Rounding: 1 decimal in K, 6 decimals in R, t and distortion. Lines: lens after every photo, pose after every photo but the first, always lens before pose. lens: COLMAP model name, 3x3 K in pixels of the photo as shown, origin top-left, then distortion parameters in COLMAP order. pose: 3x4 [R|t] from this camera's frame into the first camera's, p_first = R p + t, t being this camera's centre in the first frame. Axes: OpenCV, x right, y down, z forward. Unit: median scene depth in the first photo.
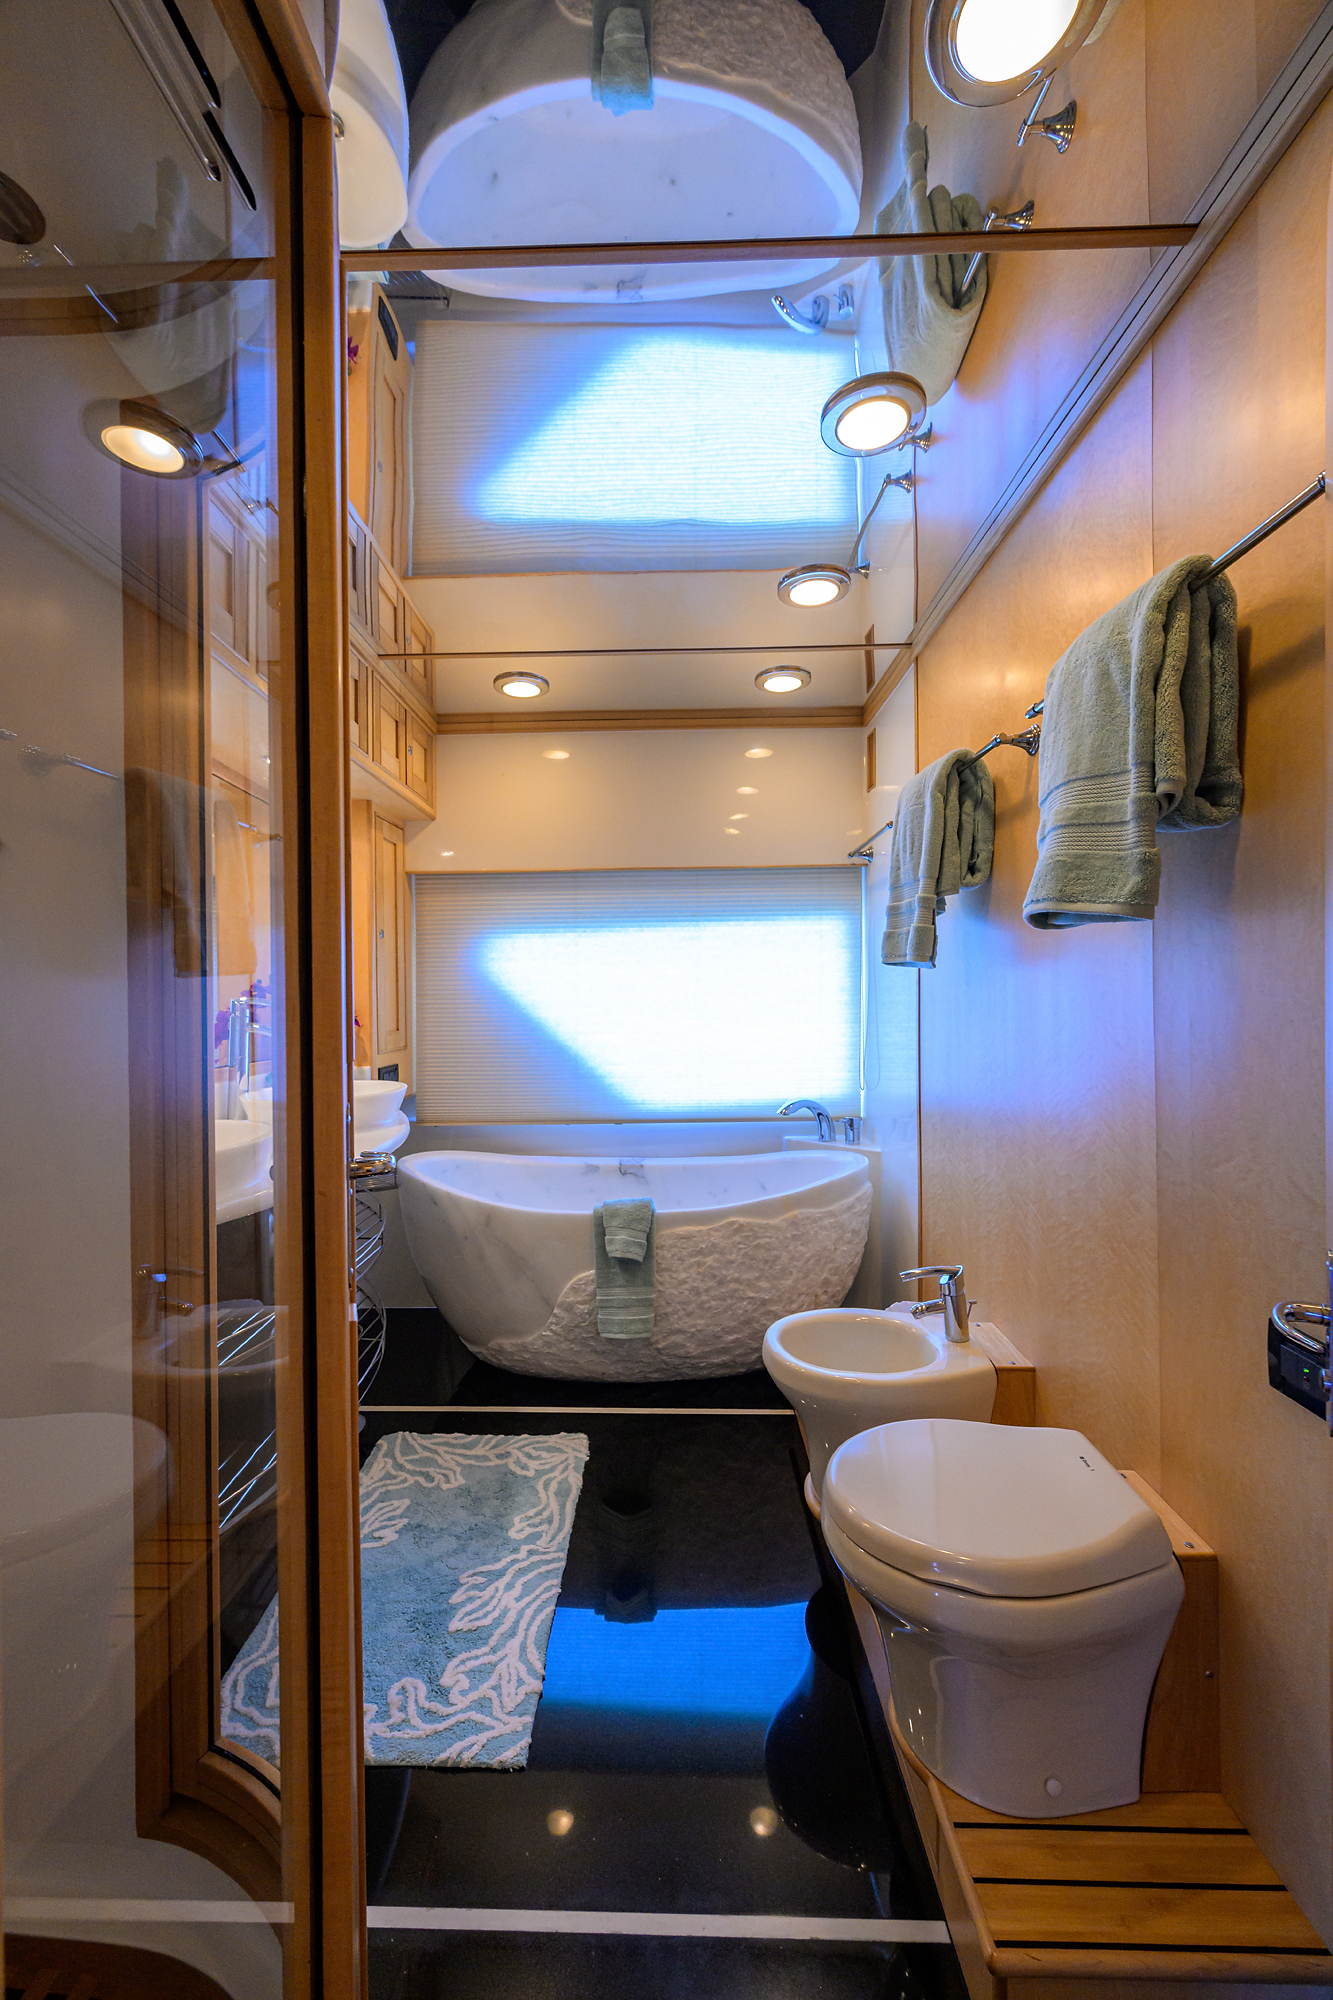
lens RADIAL K [[783.1, 0, 659.9], [0, 783.1, 995.8], [0, 0, 1]] dist [-0.000288, 0.000325]
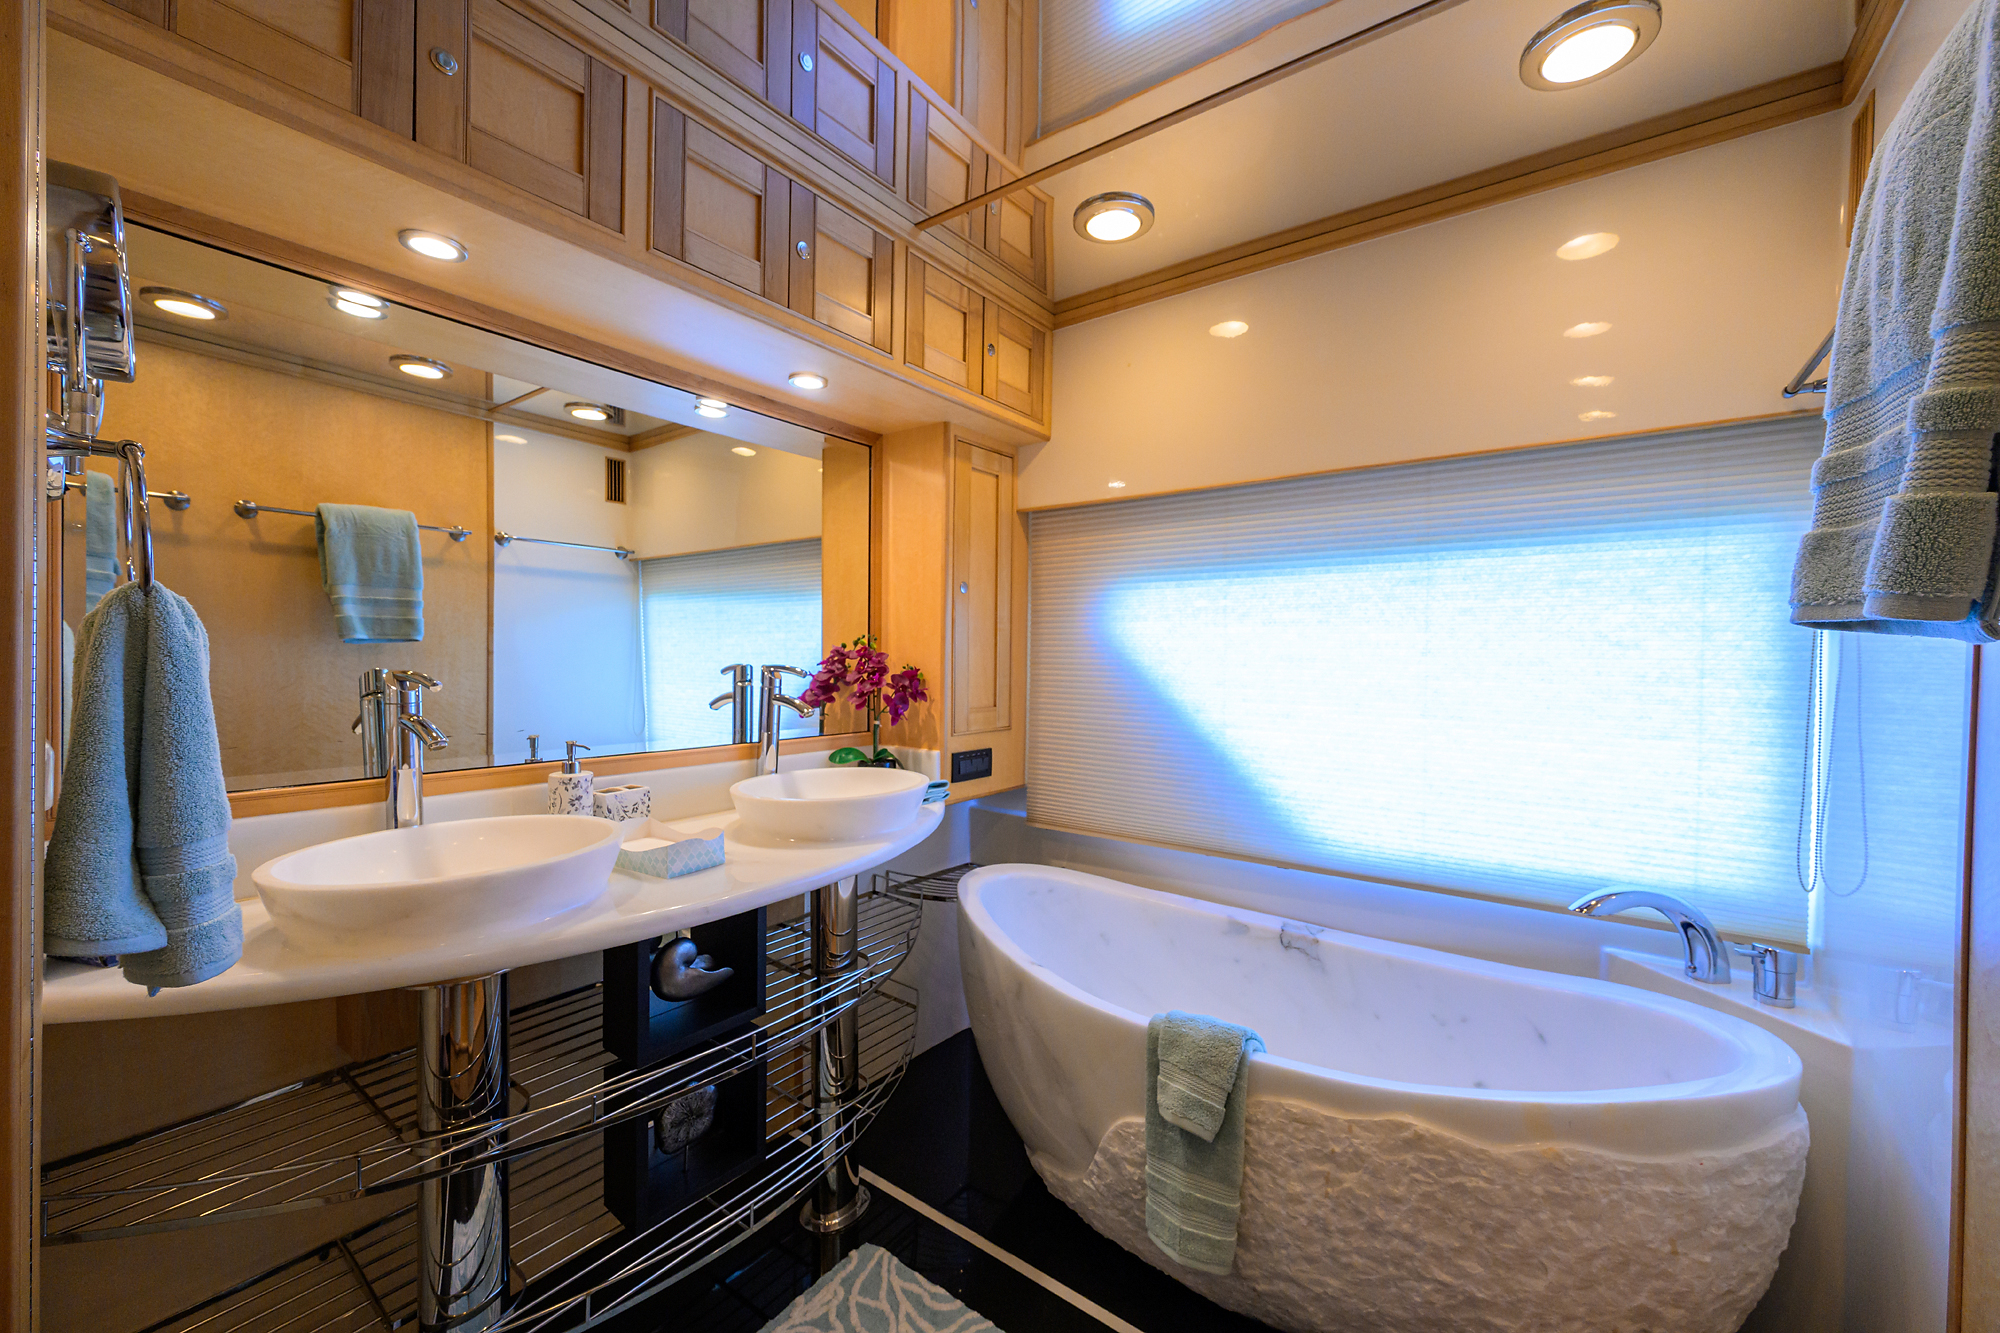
lens RADIAL K [[783.1, 0, 1000.4], [0, 783.1, 663.0], [0, 0, 1]] dist [-0.000288, 0.000325]
pose [[0.810637, 0.027212, -0.584917, 0.165005], [-0.020917, 0.999628, 0.017517, -0.018157], [0.585176, -0.001965, 0.810904, 0.407889]]
